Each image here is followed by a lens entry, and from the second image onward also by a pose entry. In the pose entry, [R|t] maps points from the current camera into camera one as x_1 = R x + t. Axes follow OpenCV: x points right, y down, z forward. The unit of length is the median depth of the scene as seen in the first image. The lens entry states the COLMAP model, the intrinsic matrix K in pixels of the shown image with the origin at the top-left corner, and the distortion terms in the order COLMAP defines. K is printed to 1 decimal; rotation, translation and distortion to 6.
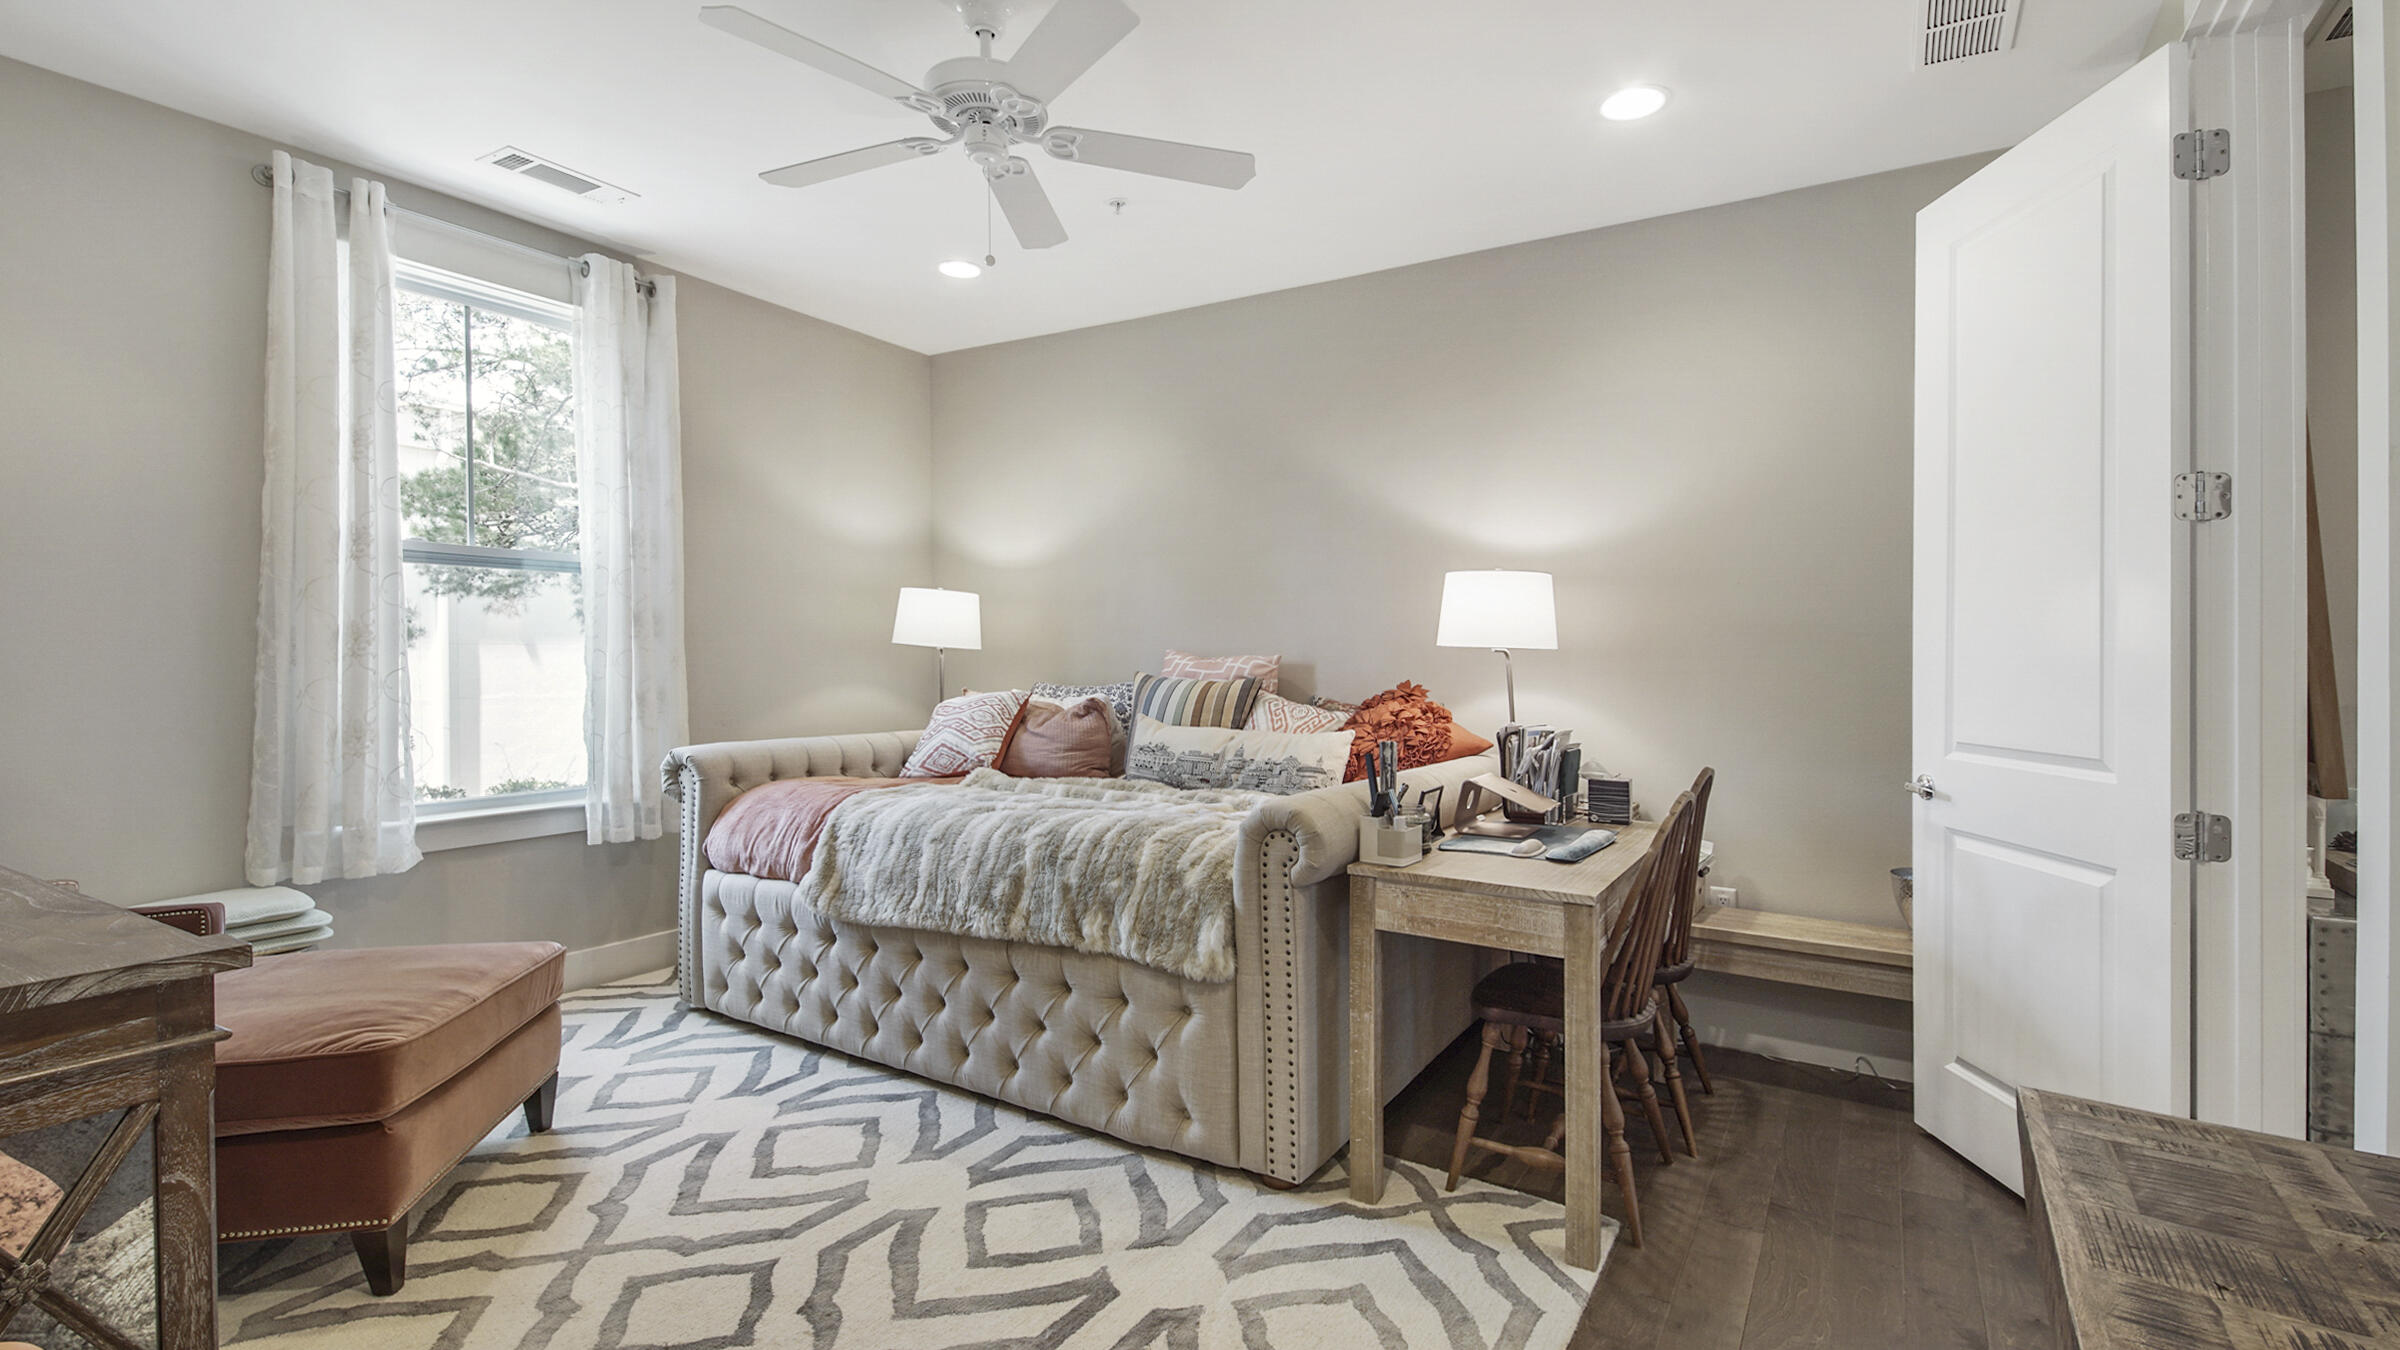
lens RADIAL K [[986.6, 0, 1200.0], [0, 986.6, 675.0], [0, 0, 1]] dist [0.000956, -0.013125]
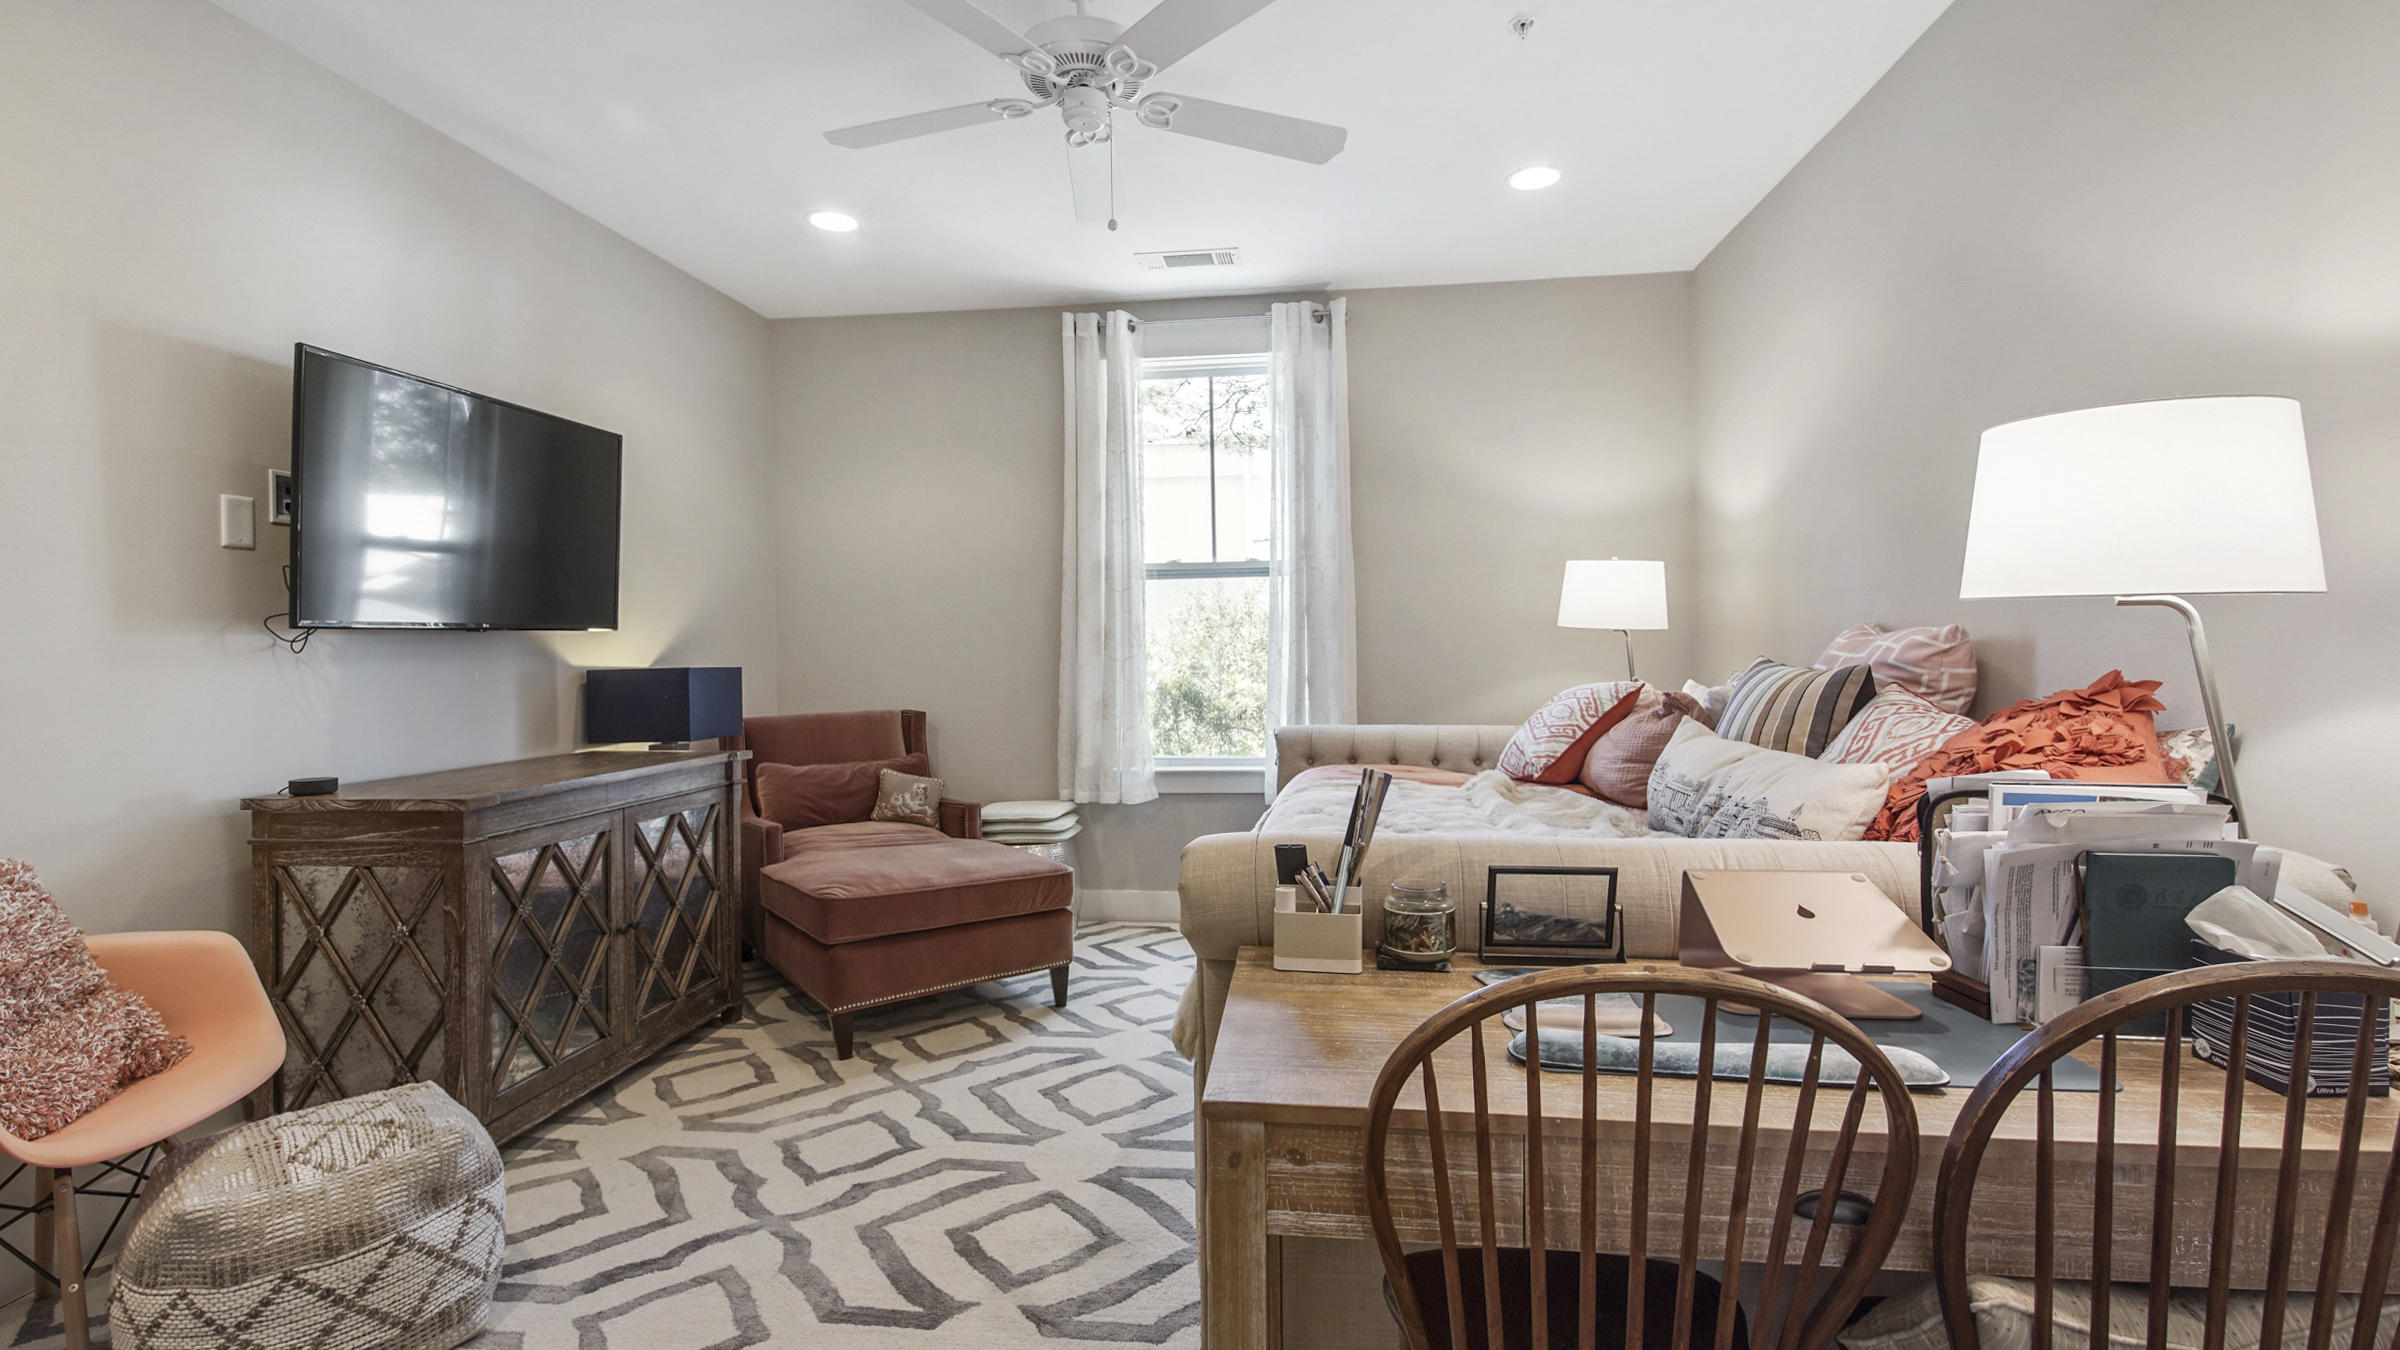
lens RADIAL K [[986.6, 0, 1200.0], [0, 986.6, 675.0], [0, 0, 1]] dist [0.000956, -0.013125]
pose [[0.467842, 0.011747, -0.883734, 0.482352], [0.001088, 0.999903, 0.013867, -0.000379], [0.883811, -0.007449, 0.467784, 0.452038]]
